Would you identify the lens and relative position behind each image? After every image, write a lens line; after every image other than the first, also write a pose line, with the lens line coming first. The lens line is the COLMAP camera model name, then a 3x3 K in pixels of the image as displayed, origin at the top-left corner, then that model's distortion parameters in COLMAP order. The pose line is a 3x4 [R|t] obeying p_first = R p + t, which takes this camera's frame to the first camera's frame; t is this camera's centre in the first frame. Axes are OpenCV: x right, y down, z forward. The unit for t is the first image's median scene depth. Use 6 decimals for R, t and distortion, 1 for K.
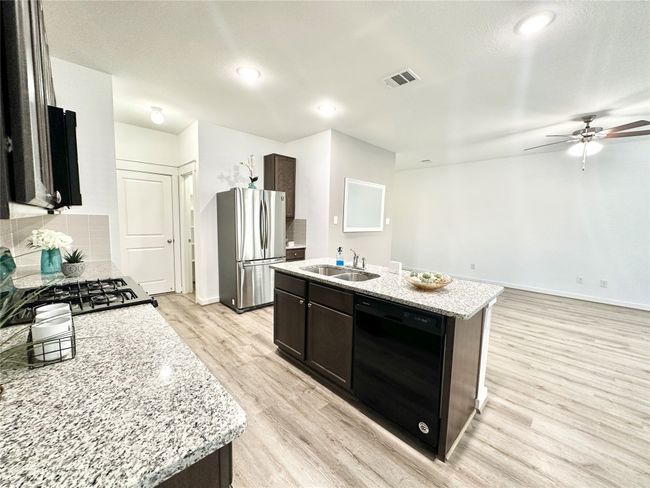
lens RADIAL K [[259.3, 0, 323.0], [0, 259.3, 243.0], [0, 0, 1]] dist [-0.001314, -0.000032]
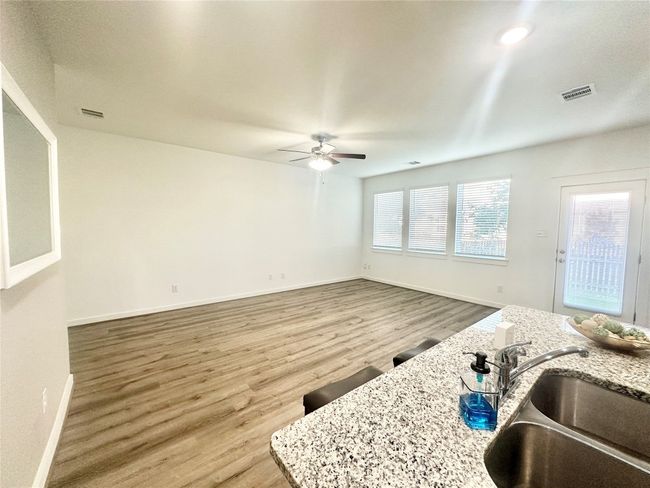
lens RADIAL K [[259.3, 0, 322.9], [0, 259.3, 242.7], [0, 0, 1]] dist [-0.001314, -0.000032]
pose [[0.106170, -0.078786, 0.991222, -0.166393], [0.086235, 0.993830, 0.069756, -0.102567], [-0.990602, 0.078072, 0.112309, 0.924519]]
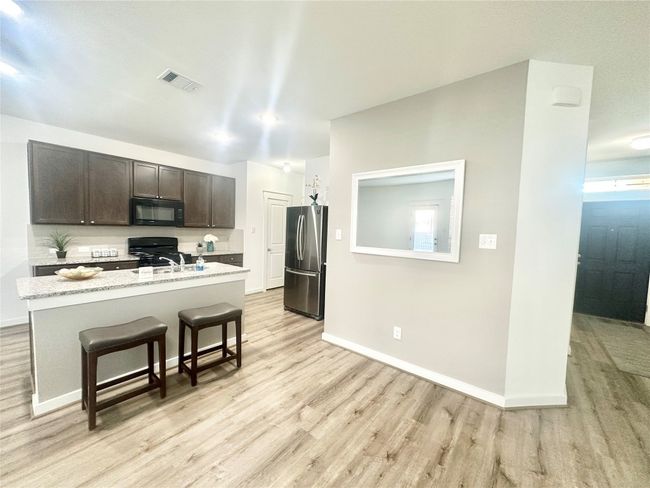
lens RADIAL K [[259.3, 0, 325.5], [0, 259.3, 242.7], [0, 0, 1]] dist [-0.001314, -0.000032]
pose [[0.111836, 0.033219, -0.993171, 1.028301], [-0.123517, 0.992155, 0.019276, -0.096987], [0.986020, 0.120518, 0.115061, 1.153614]]
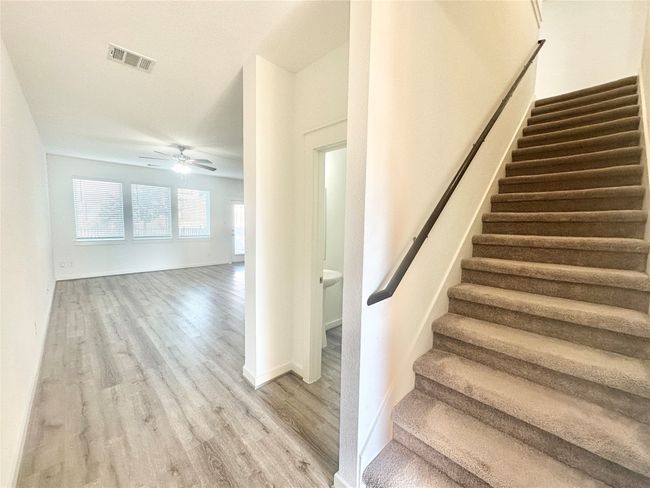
lens RADIAL K [[259.3, 0, 323.7], [0, 259.3, 242.8], [0, 0, 1]] dist [-0.001314, -0.000032]
pose [[-0.999205, -0.039825, 0.001876, 0.226983], [-0.038851, 0.983172, 0.178506, -0.260595], [-0.008953, 0.178291, -0.983937, 2.564451]]
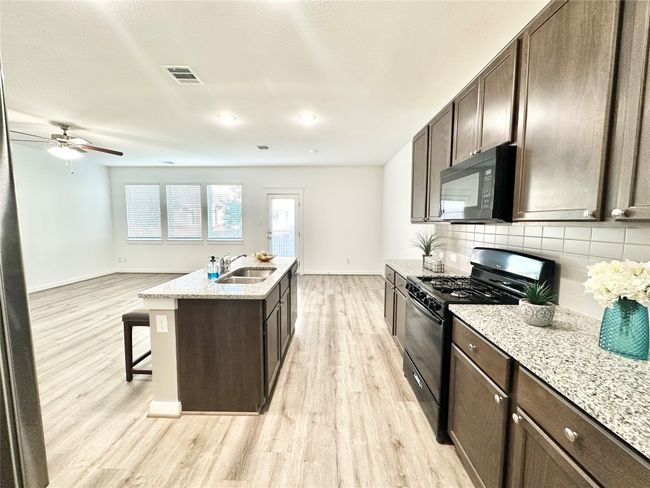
lens RADIAL K [[259.3, 0, 324.7], [0, 259.3, 244.0], [0, 0, 1]] dist [-0.001314, -0.000032]
pose [[-0.702503, -0.084958, 0.706592, -0.625561], [0.048598, 0.984805, 0.166726, -0.114242], [-0.710020, 0.151464, -0.687699, 1.078630]]
